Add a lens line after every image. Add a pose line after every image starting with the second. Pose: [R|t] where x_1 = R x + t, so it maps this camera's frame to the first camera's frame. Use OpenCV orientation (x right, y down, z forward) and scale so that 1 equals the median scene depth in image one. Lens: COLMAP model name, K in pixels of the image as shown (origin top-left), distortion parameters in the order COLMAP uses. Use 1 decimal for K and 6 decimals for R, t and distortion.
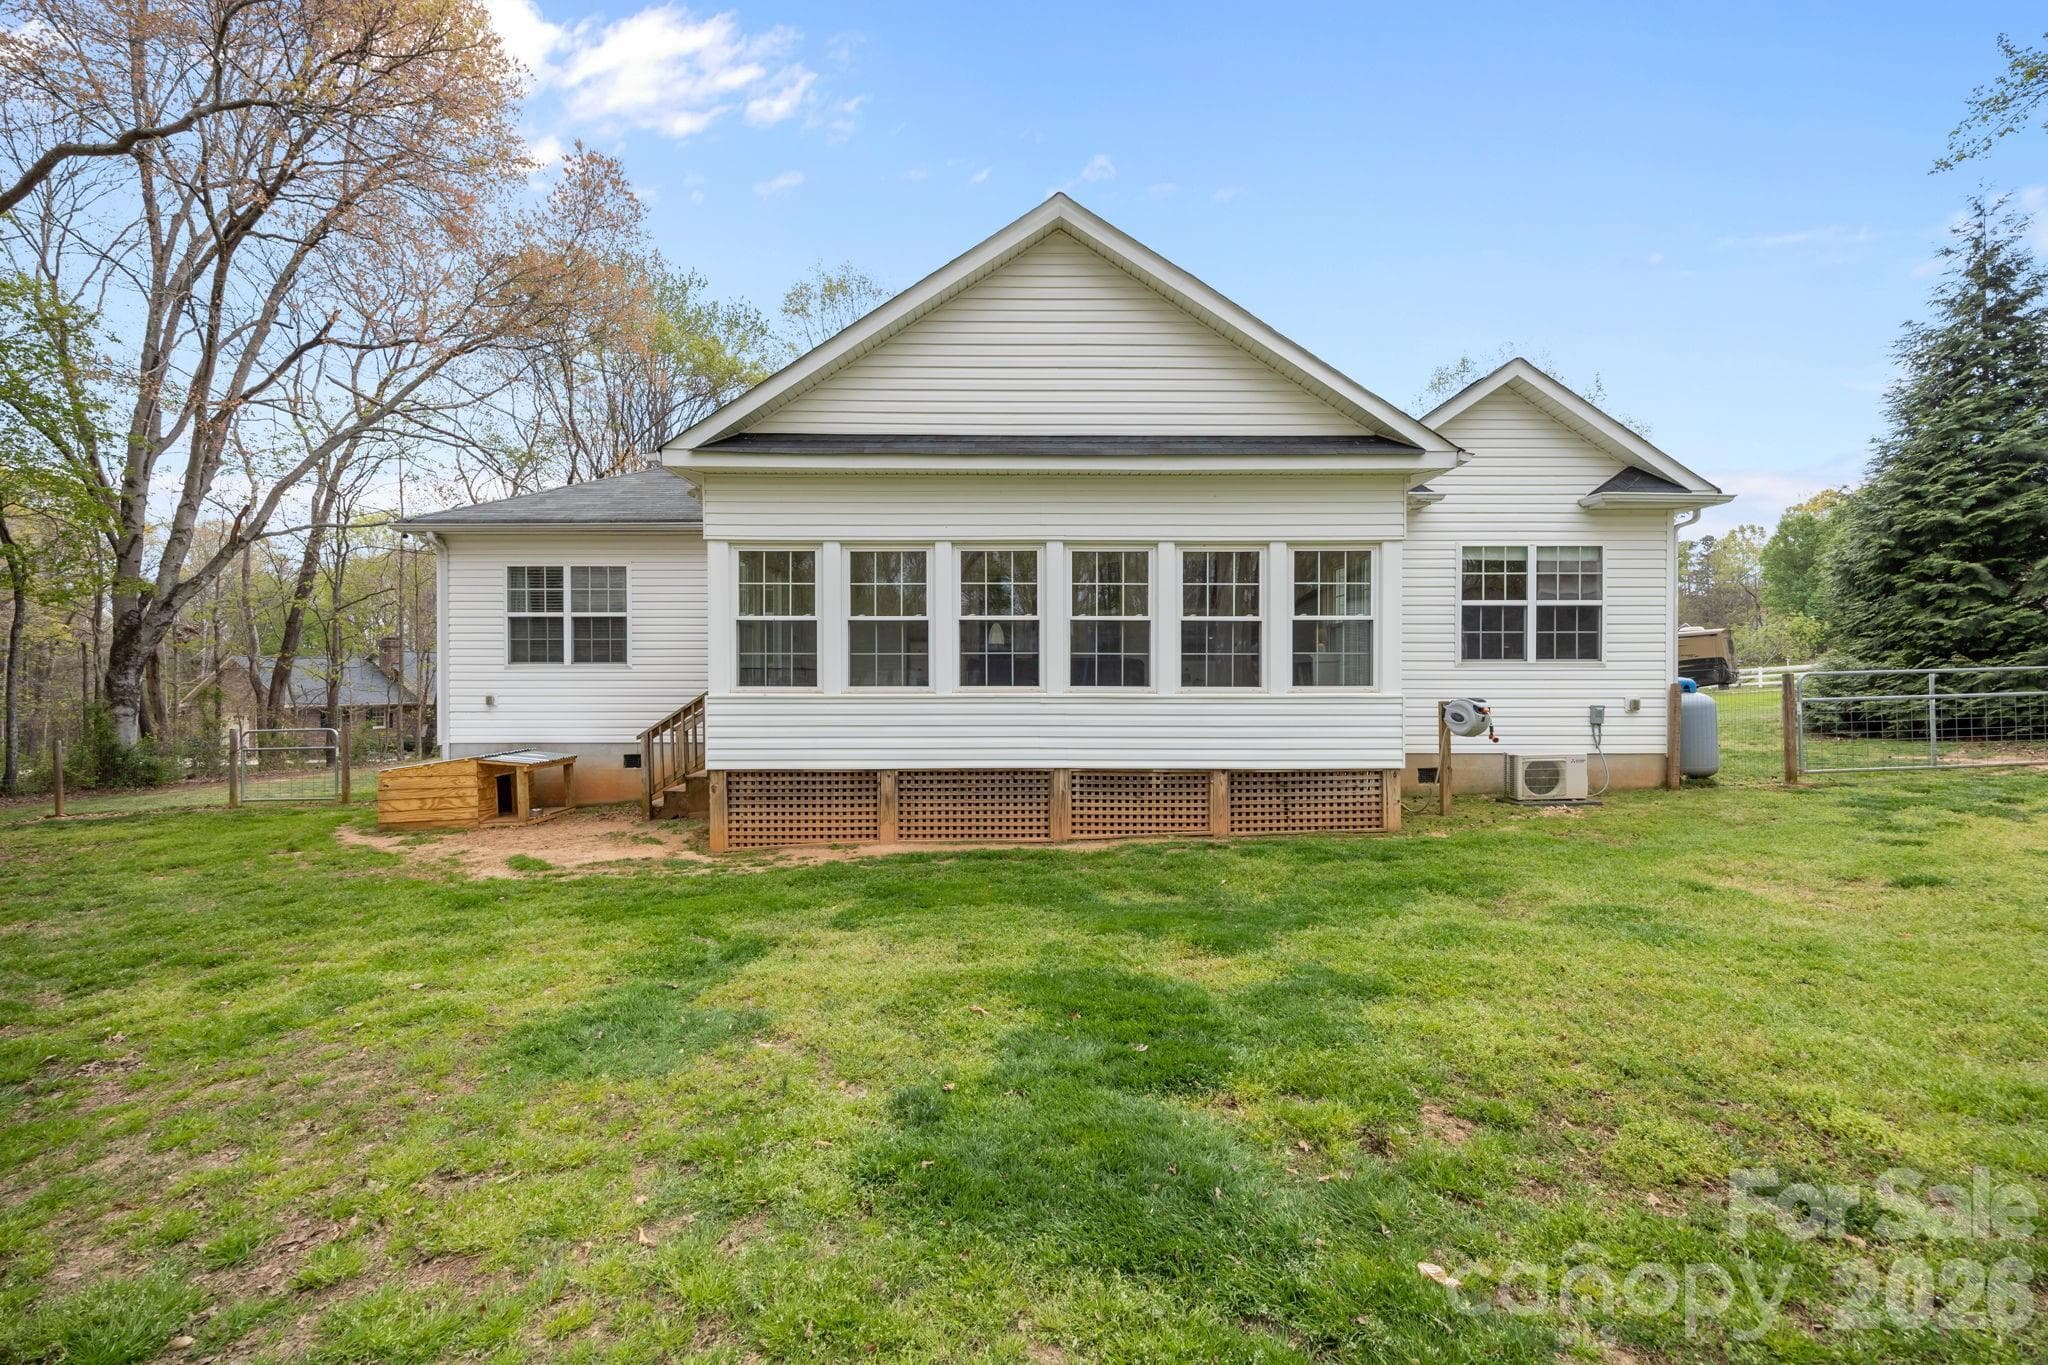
lens RADIAL K [[777.5, 0, 1021.9], [0, 777.5, 677.4], [0, 0, 1]] dist [-0.001354, -0.000067]
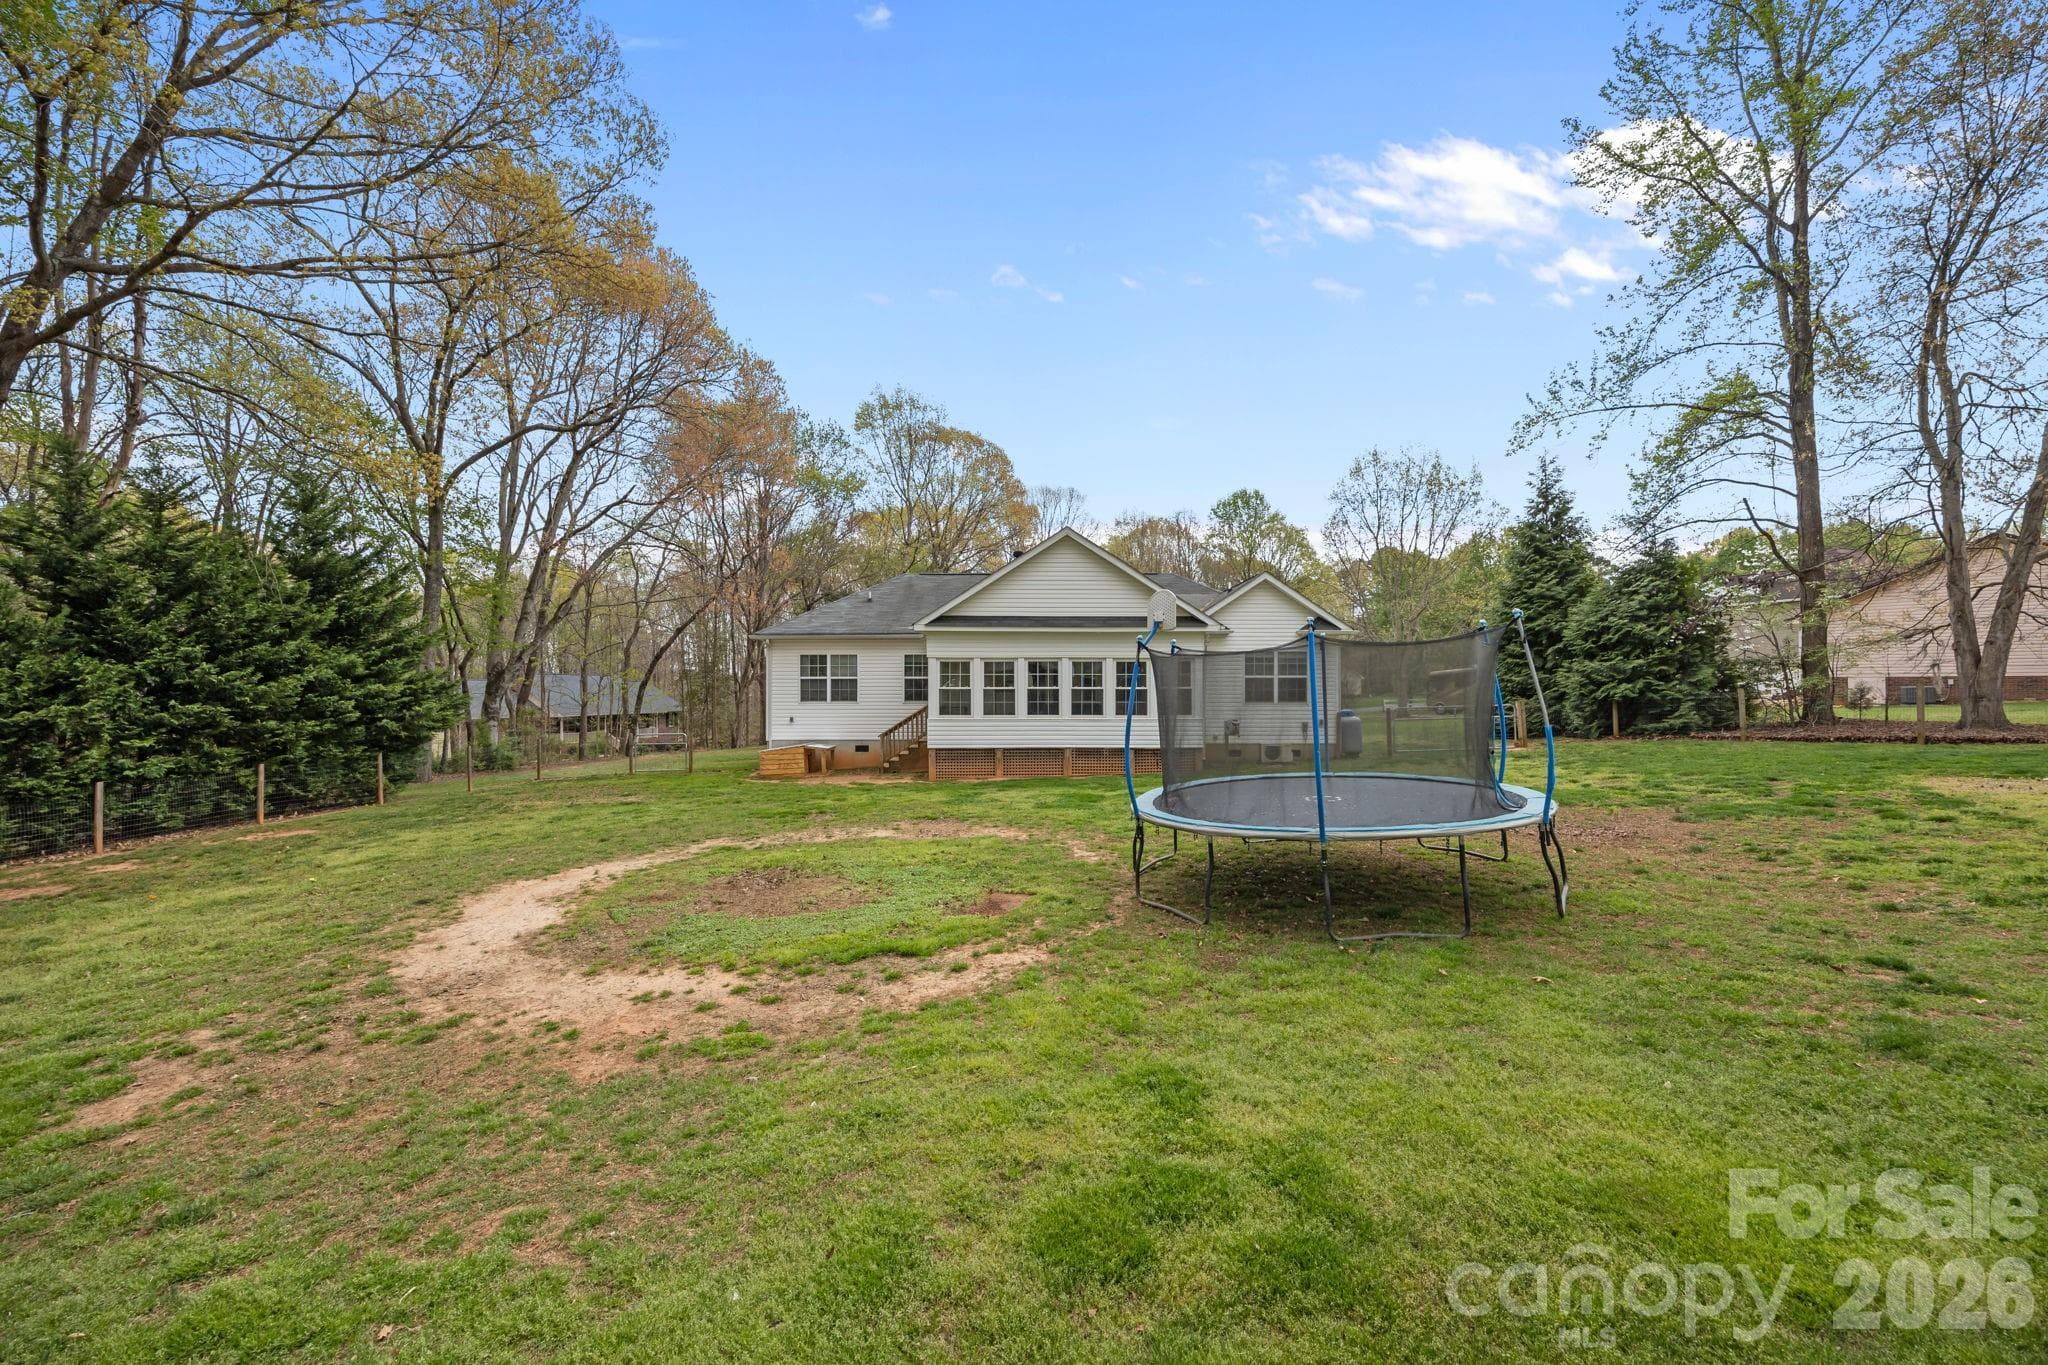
lens RADIAL K [[777.5, 0, 1021.9], [0, 777.5, 677.4], [0, 0, 1]] dist [-0.001354, -0.000067]
pose [[0.999955, -0.002427, -0.009200, -0.074520], [0.002342, 0.999955, -0.009166, -0.087671], [0.009221, 0.009144, 0.999916, -1.510622]]
